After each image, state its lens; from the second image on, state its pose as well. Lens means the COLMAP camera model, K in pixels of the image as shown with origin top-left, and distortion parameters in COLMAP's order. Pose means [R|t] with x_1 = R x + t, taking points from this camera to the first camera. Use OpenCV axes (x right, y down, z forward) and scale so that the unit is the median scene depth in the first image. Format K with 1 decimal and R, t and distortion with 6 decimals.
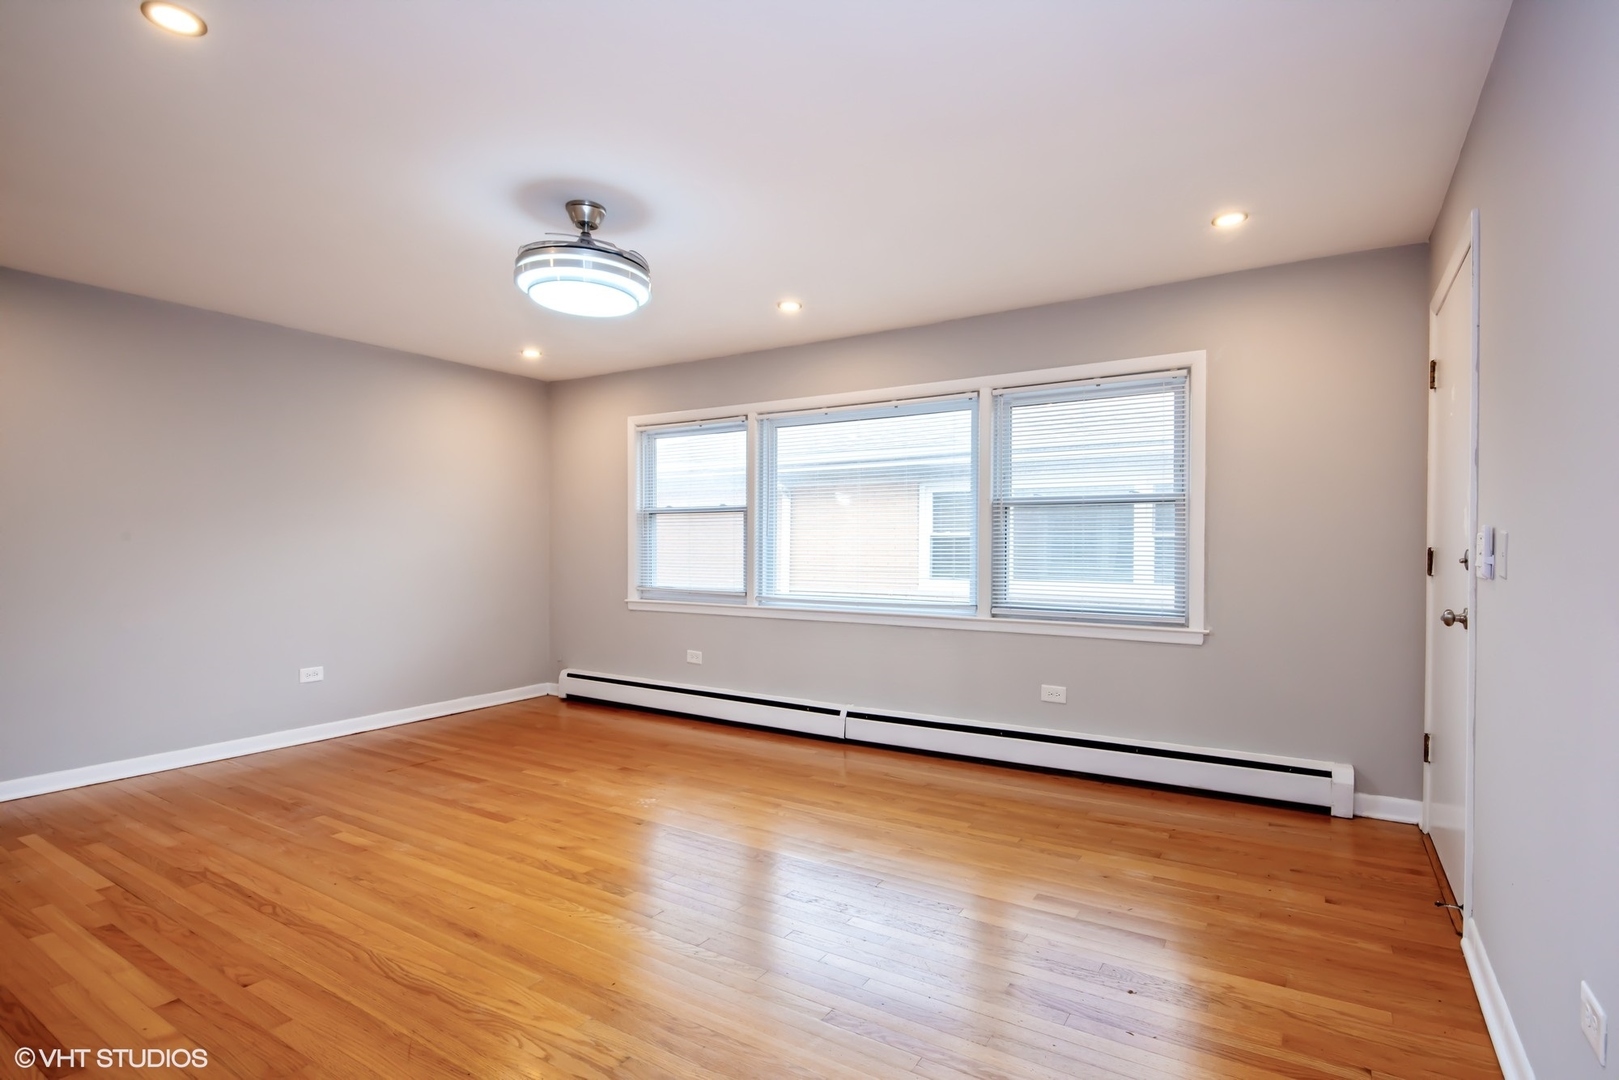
lens RADIAL K [[822.2, 0, 809.5], [0, 822.2, 540.0], [0, 0, 1]] dist [-0.020281, 0.000280]
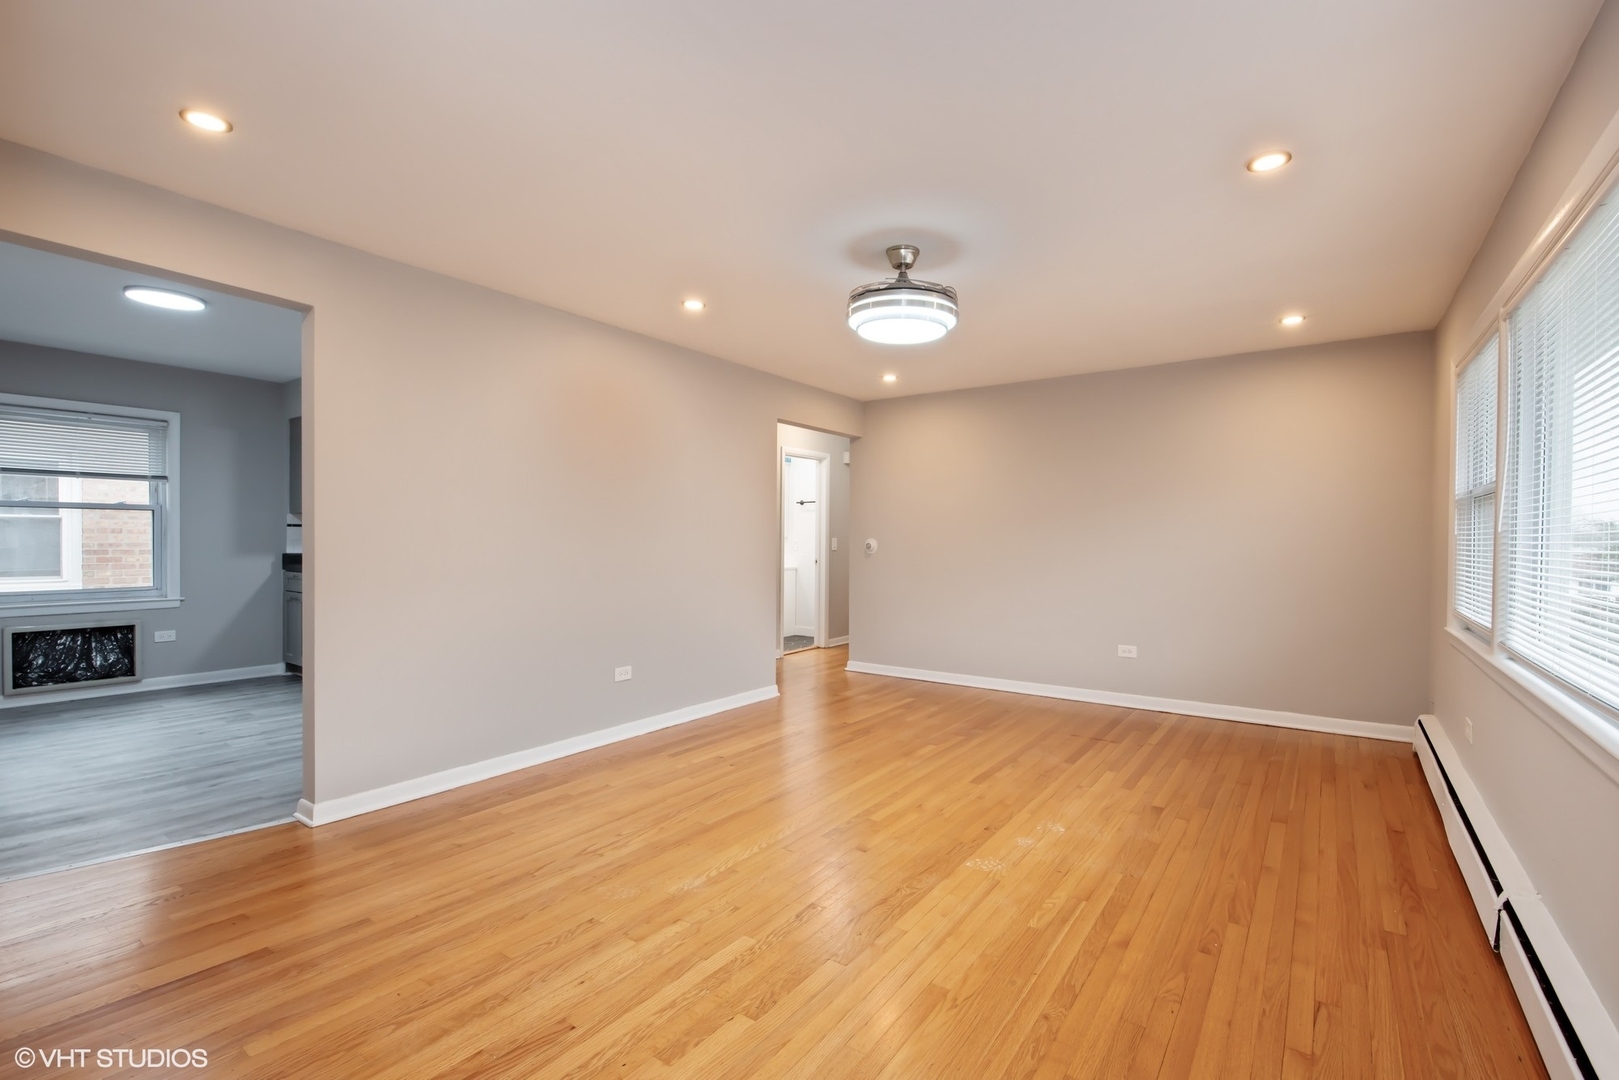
lens RADIAL K [[702.6, 0, 809.5], [0, 702.6, 540.0], [0, 0, 1]] dist [0.001832, 0.000102]
pose [[-0.061301, 0.002616, -0.998116, 0.620093], [-0.002878, 0.999992, 0.002797, -0.001750], [0.998115, 0.003044, -0.061293, 0.803912]]
